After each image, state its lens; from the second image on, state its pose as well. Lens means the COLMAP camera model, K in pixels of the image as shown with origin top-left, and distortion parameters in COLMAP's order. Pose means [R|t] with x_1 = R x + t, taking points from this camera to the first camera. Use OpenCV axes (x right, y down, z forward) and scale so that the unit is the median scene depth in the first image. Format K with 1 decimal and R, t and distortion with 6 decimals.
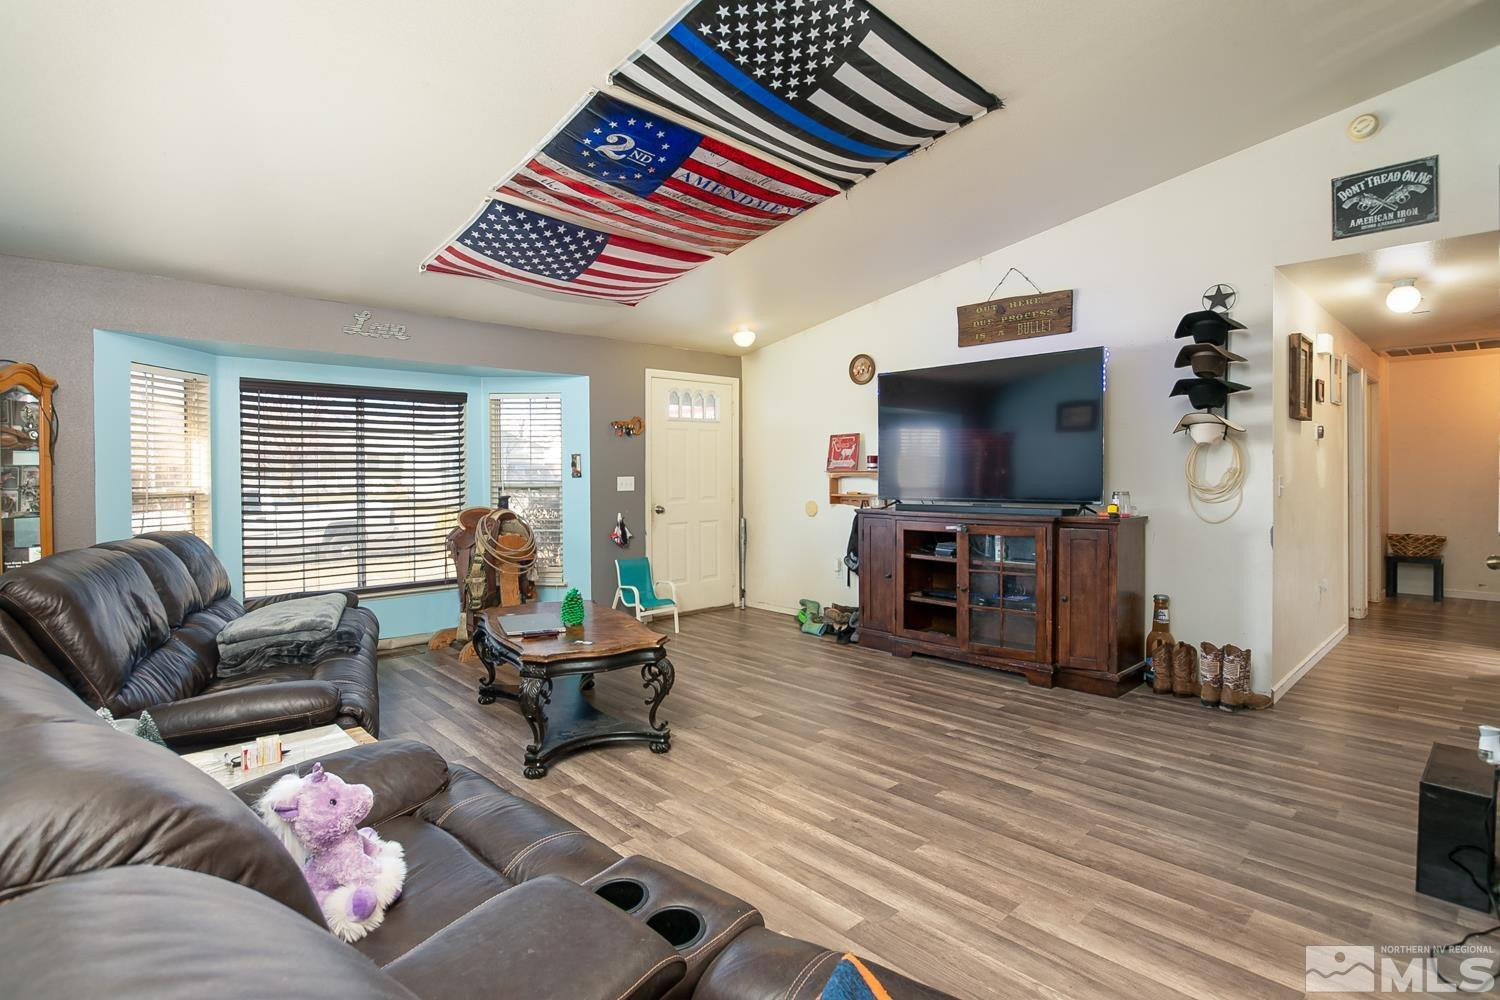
lens RADIAL K [[1008.8, 0, 750.4], [0, 1008.8, 499.7], [0, 0, 1]] dist [0.011009, 0.007815]
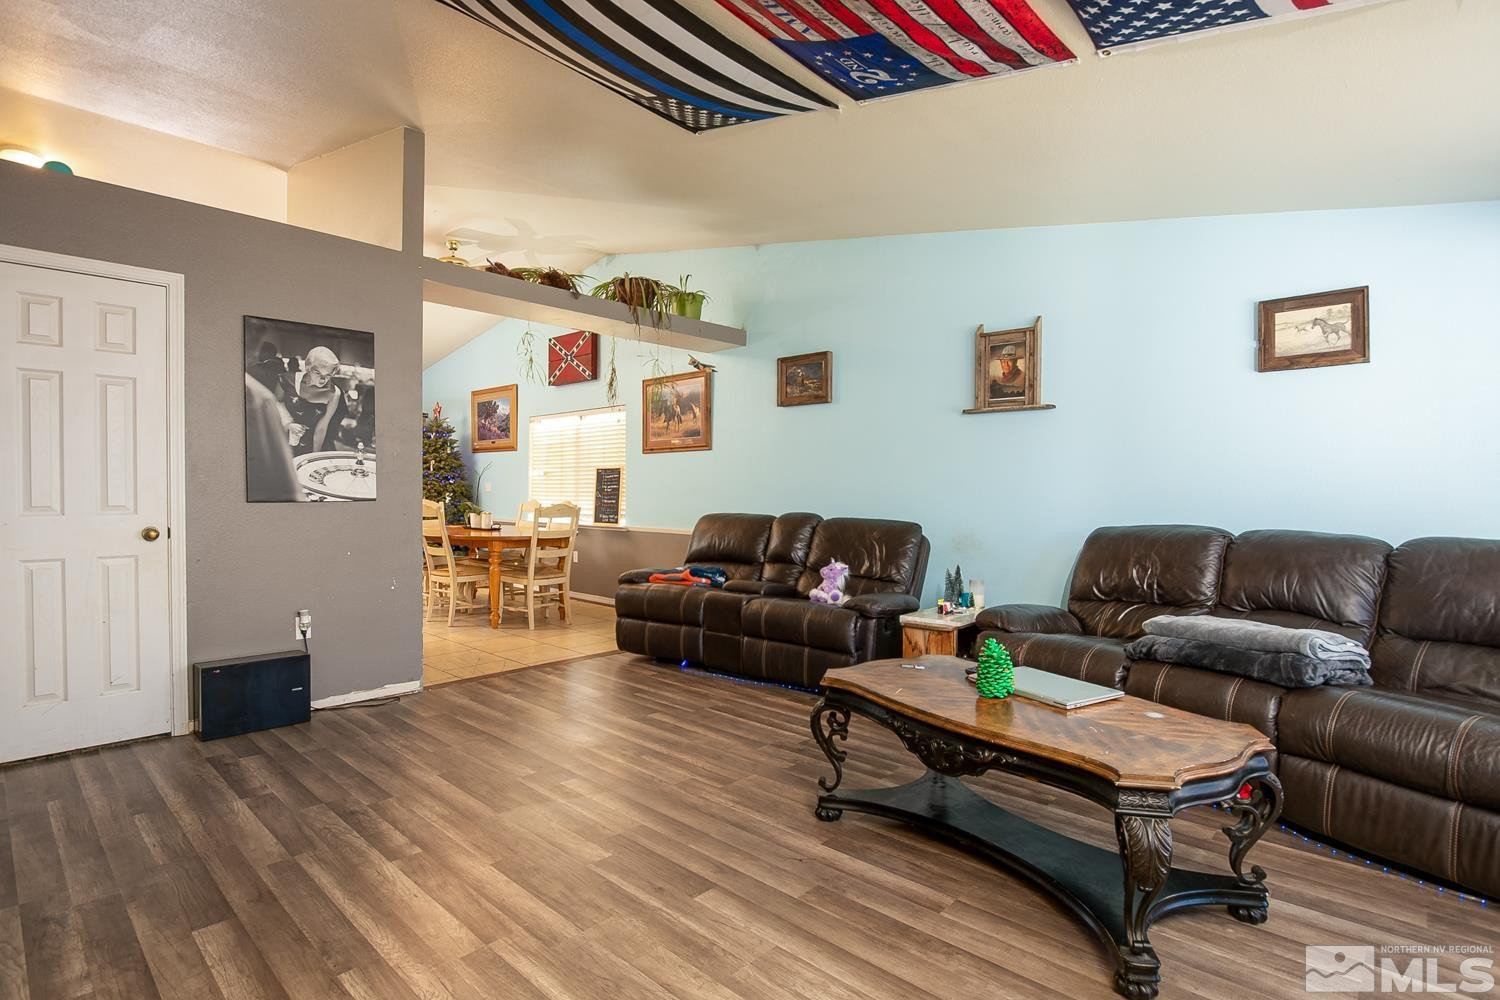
lens RADIAL K [[1008.8, 0, 750.4], [0, 1008.8, 499.7], [0, 0, 1]] dist [0.011009, 0.007815]
pose [[-0.998576, 0.004250, -0.053169, 0.011607], [0.002439, 0.999416, 0.034085, -0.021611], [0.053283, 0.033907, -0.998004, 1.681140]]
